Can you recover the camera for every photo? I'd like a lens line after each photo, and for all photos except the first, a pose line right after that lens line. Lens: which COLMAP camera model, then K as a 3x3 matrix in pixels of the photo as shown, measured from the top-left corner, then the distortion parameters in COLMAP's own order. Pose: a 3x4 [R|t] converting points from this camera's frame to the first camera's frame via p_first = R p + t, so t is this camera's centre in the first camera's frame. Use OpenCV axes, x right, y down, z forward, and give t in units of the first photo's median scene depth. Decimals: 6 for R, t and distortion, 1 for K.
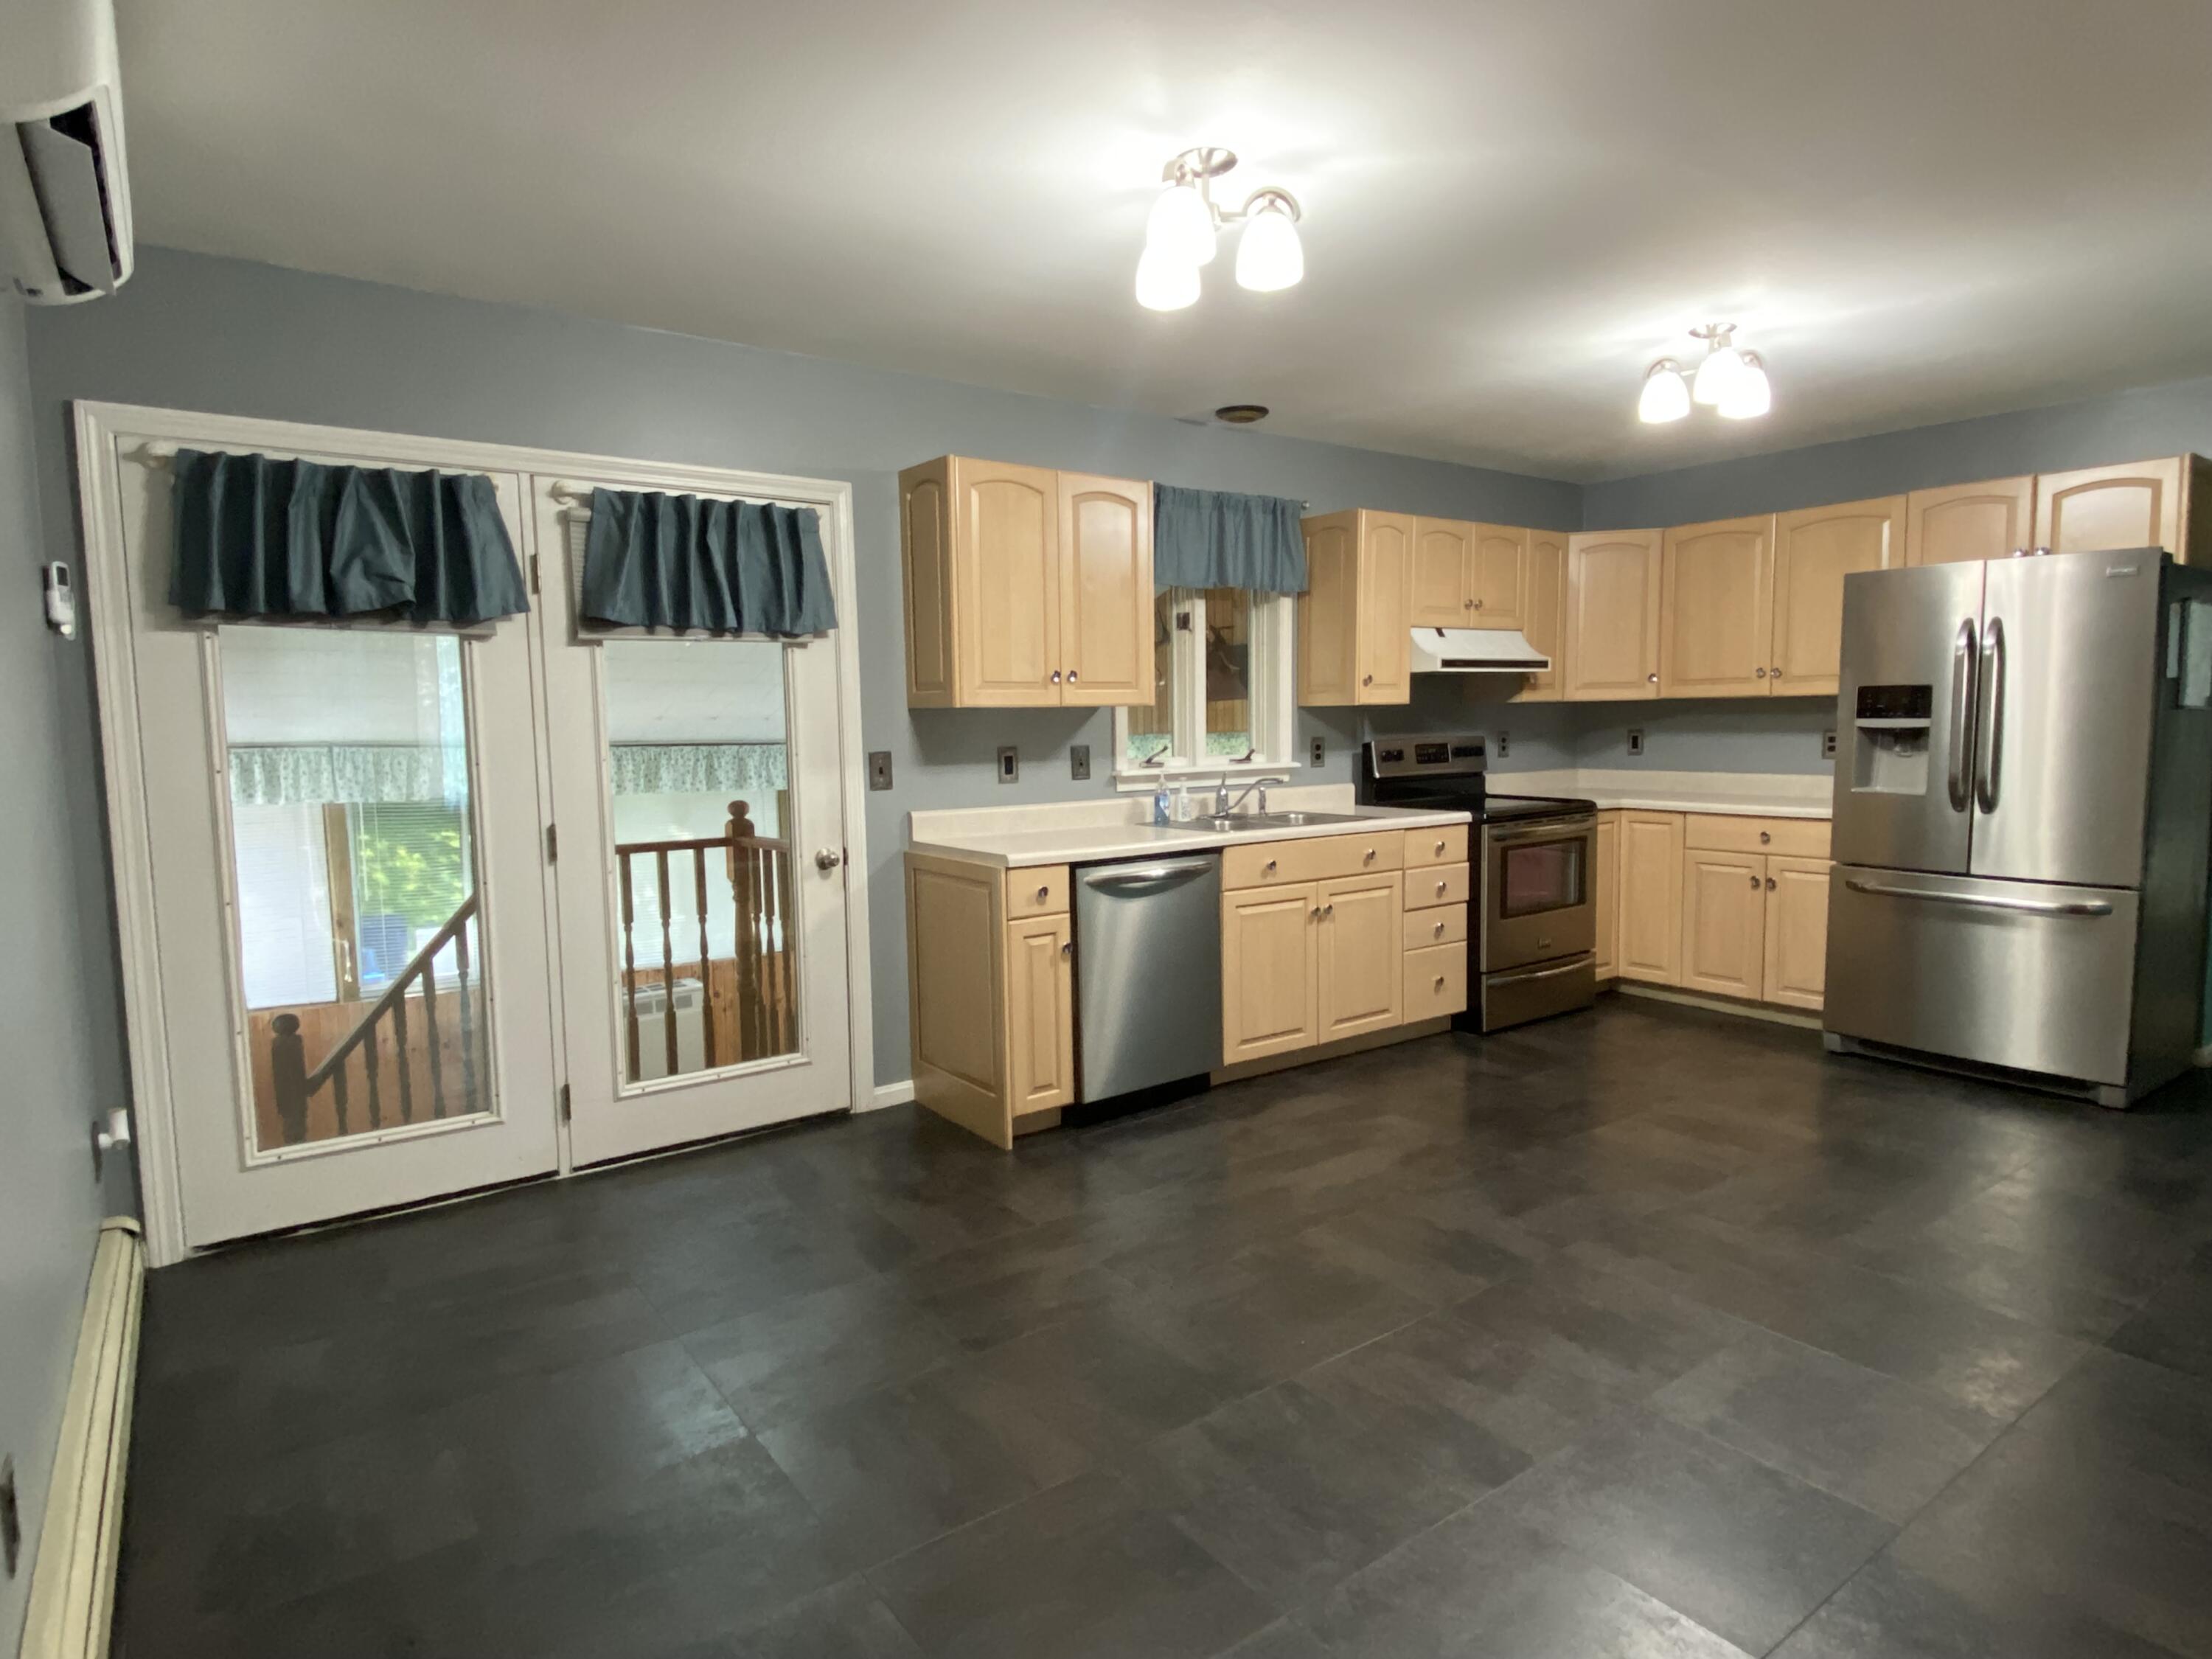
lens RADIAL K [[1210.2, 0, 1106.0], [0, 1210.2, 829.5], [0, 0, 1]] dist [-0.001296, -0.000618]
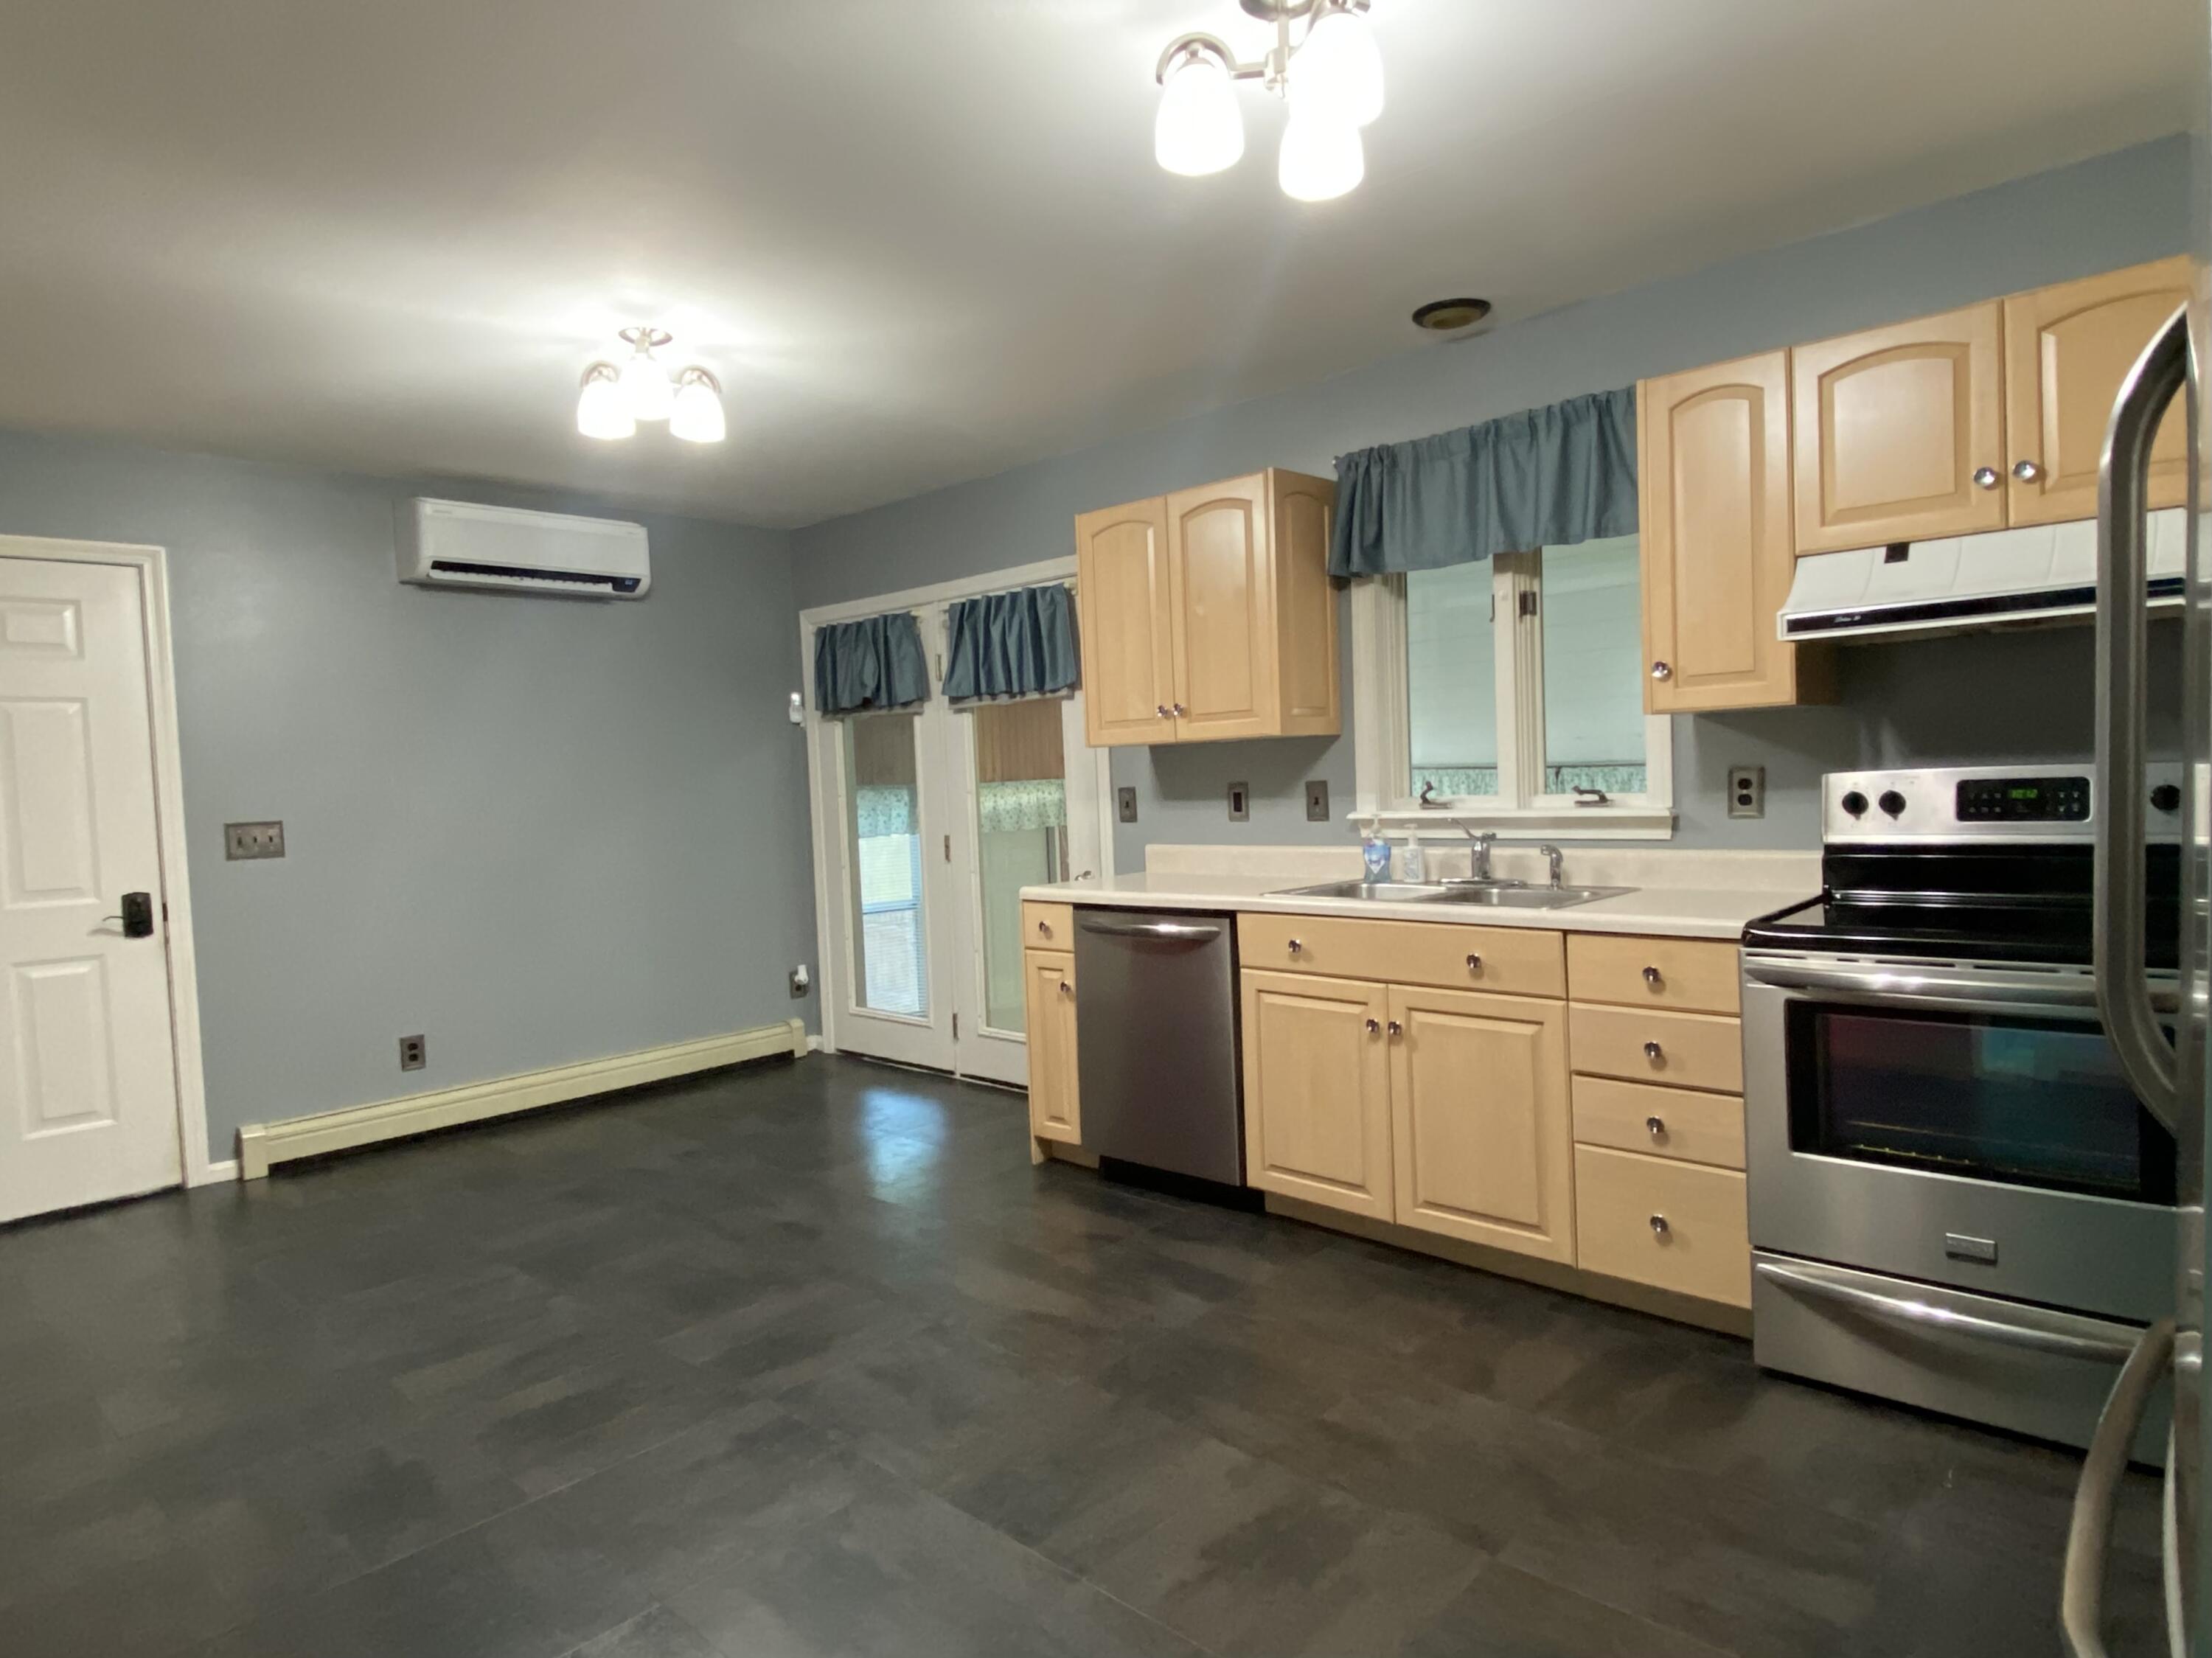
lens RADIAL K [[1312.9, 0, 1102.8], [0, 1312.9, 815.8], [0, 0, 1]] dist [-0.003335, -0.001032]
pose [[0.169732, 0.042024, -0.984594, 0.885857], [-0.048923, 0.998218, 0.034171, -0.071035], [0.984275, 0.042370, 0.171485, 0.714319]]
